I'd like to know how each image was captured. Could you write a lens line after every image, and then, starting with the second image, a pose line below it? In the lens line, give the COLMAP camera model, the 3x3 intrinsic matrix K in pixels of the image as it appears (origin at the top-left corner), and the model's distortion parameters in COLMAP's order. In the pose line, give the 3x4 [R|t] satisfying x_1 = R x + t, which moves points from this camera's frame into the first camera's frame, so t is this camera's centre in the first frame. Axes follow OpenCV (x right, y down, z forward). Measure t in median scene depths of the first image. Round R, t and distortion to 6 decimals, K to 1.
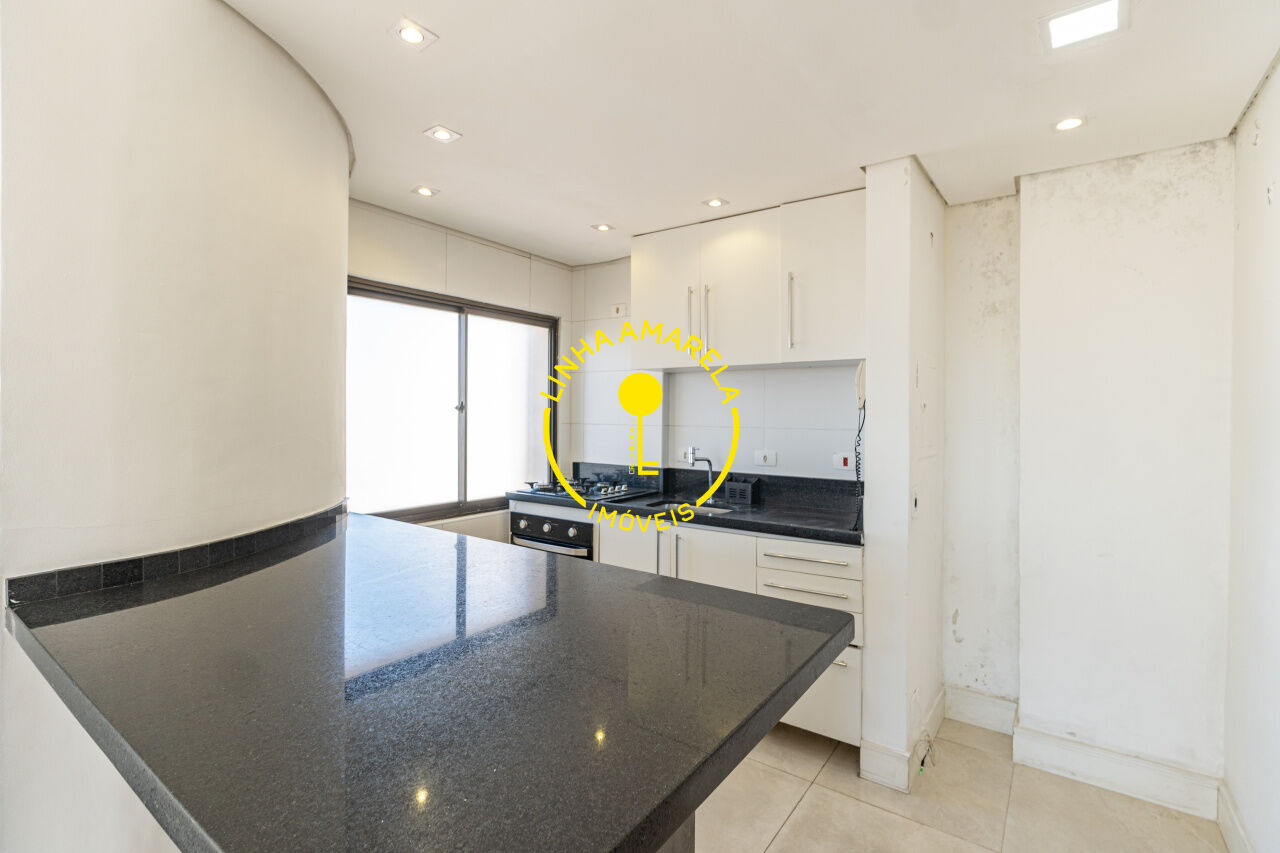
lens RADIAL K [[589.3, 0, 640.7], [0, 589.3, 423.5], [0, 0, 1]] dist [-0.012483, 0.001435]
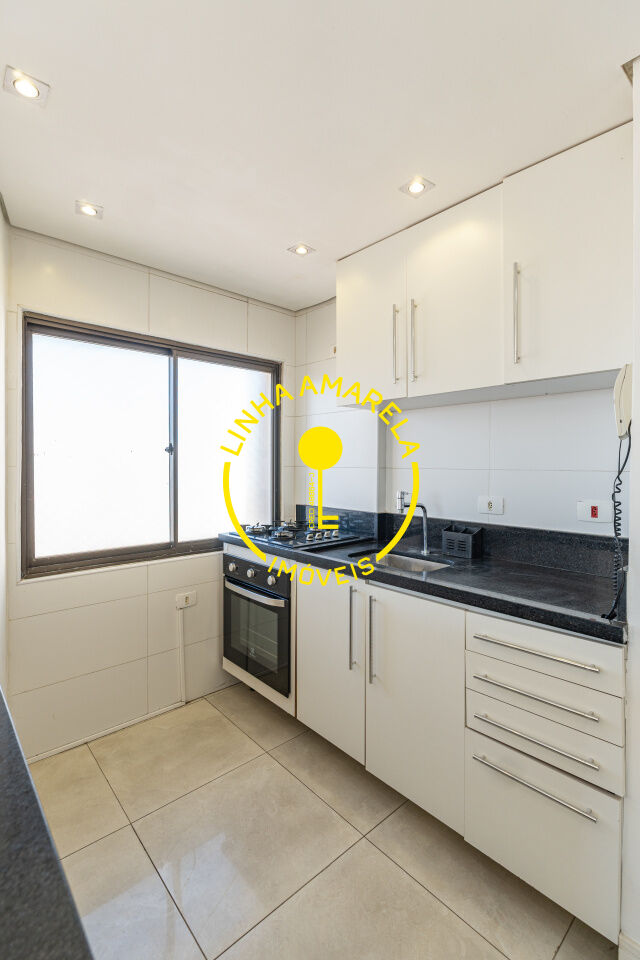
lens RADIAL K [[442.0, 0, 317.8], [0, 442.0, 474.7], [0, 0, 1]] dist [-0.012483, 0.001435]
pose [[0.976113, 0.001925, -0.217253, 0.106627], [-0.000568, 0.999980, 0.006310, 0.011306], [0.217261, -0.006035, 0.976095, 0.322716]]
